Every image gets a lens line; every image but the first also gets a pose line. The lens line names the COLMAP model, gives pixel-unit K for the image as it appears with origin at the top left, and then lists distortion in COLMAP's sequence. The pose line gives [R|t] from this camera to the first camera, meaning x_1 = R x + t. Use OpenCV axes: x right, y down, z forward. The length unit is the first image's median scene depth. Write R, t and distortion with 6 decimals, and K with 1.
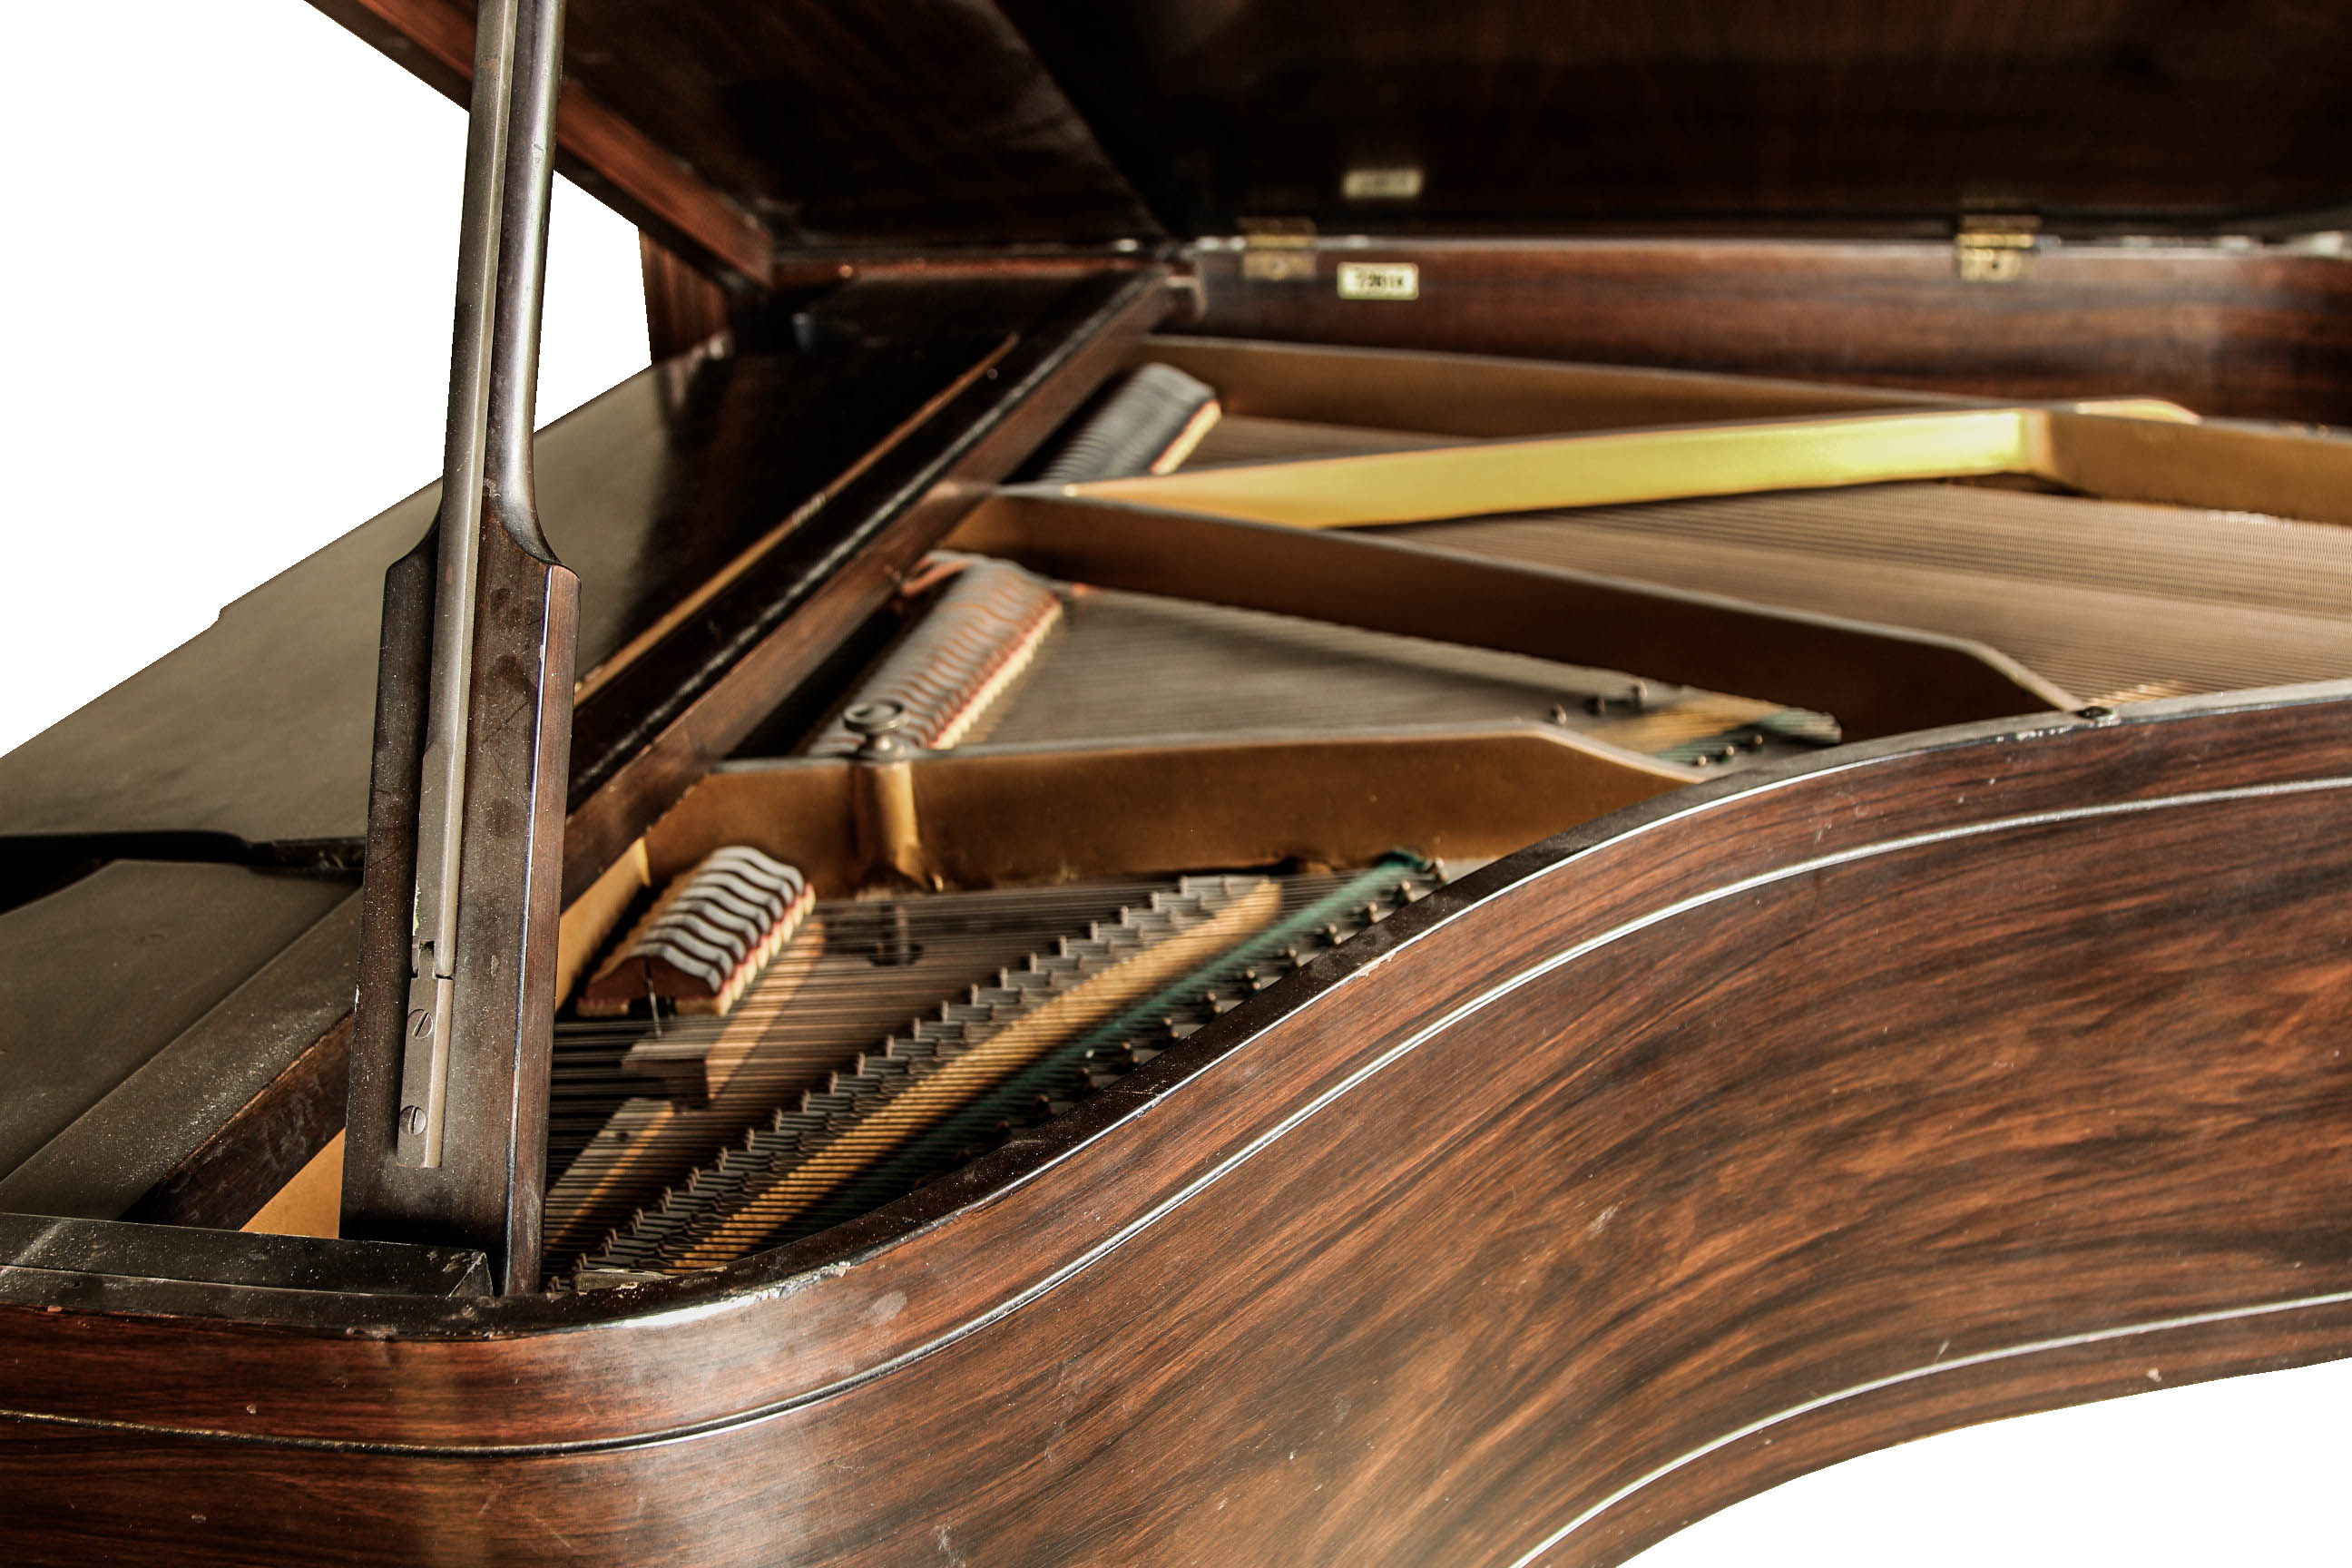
lens RADIAL K [[2530.8, 0, 1184.5], [0, 2530.8, 784.4], [0, 0, 1]] dist [-0.106600, 0.000000]
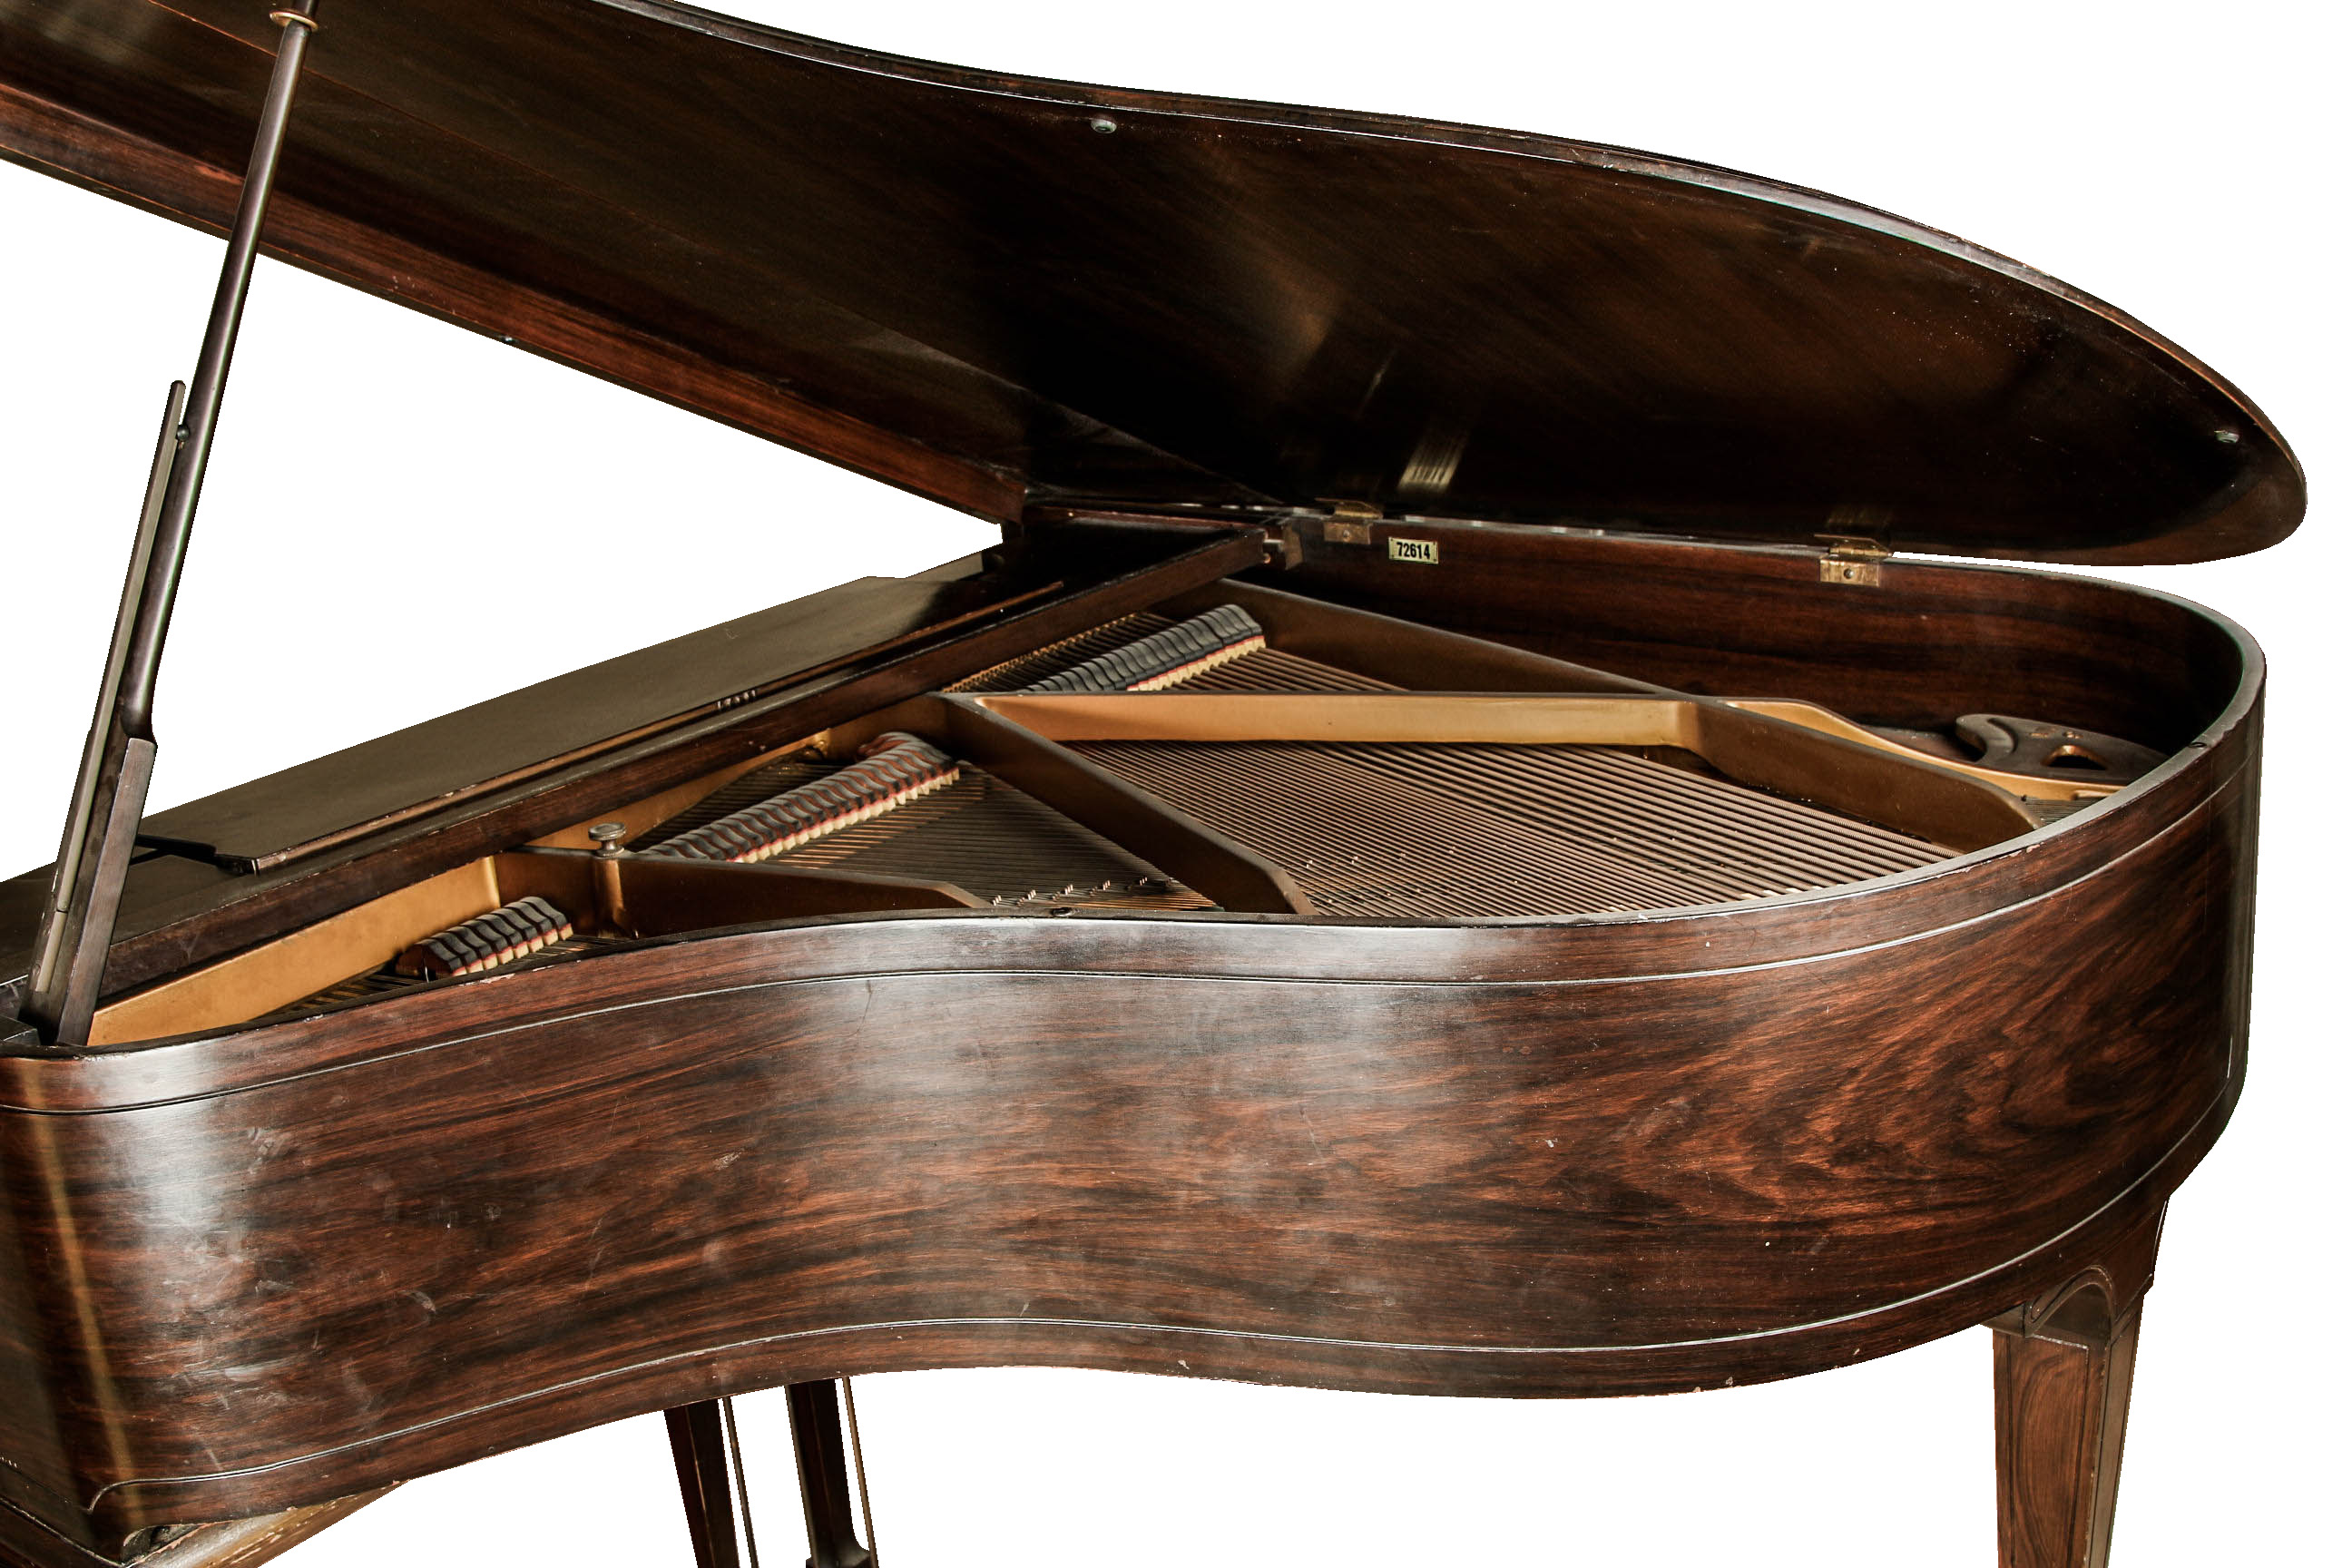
lens RADIAL K [[2530.8, 0, 1181.5], [0, 2530.8, 763.7], [0, 0, 1]] dist [-0.106600, 0.000000]
pose [[0.896535, 0.102317, -0.430994, 1.041531], [-0.125298, 0.991799, -0.025189, -0.084505], [0.424883, 0.076585, 0.902003, -0.407844]]
